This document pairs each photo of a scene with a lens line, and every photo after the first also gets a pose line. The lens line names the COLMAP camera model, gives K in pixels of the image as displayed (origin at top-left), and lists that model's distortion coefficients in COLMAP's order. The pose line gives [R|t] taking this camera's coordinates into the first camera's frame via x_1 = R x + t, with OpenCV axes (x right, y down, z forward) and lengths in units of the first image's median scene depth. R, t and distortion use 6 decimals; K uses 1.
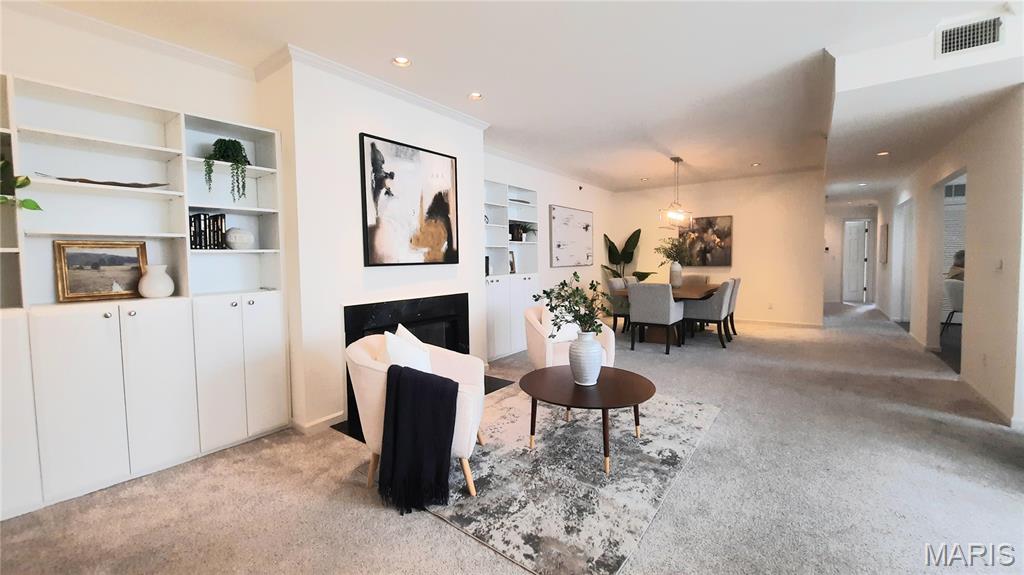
lens RADIAL K [[403.0, 0, 511.3], [0, 403.0, 280.9], [0, 0, 1]] dist [-0.000575, -0.000008]
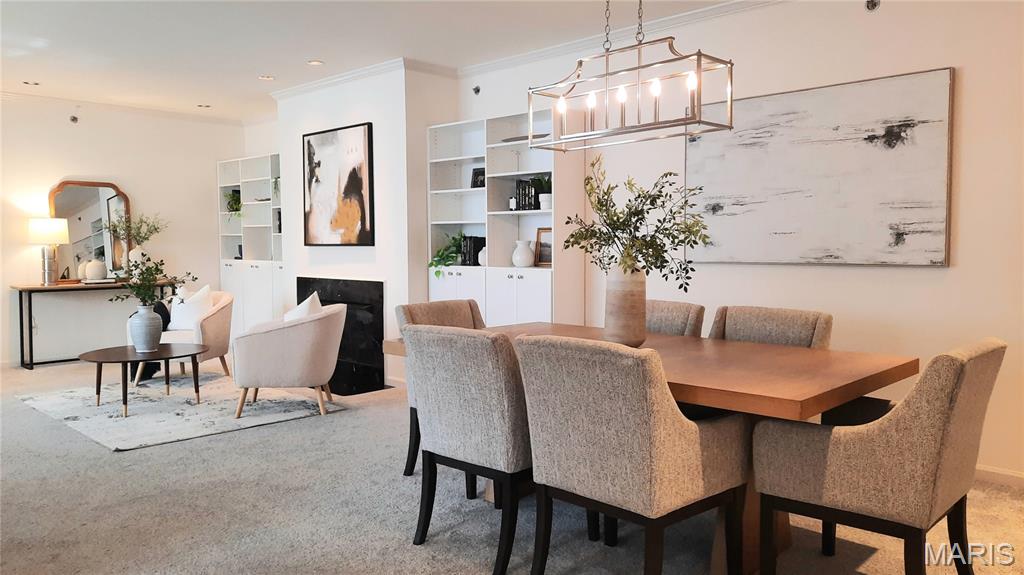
lens RADIAL K [[761.0, 0, 511.8], [0, 761.0, 287.0], [0, 0, 1]] dist [0.009599, 0.000994]
pose [[-0.105690, 0.075745, -0.991510, 1.581220], [-0.050152, 0.995420, 0.081390, -0.112934], [0.993134, 0.058328, -0.101407, 1.602976]]
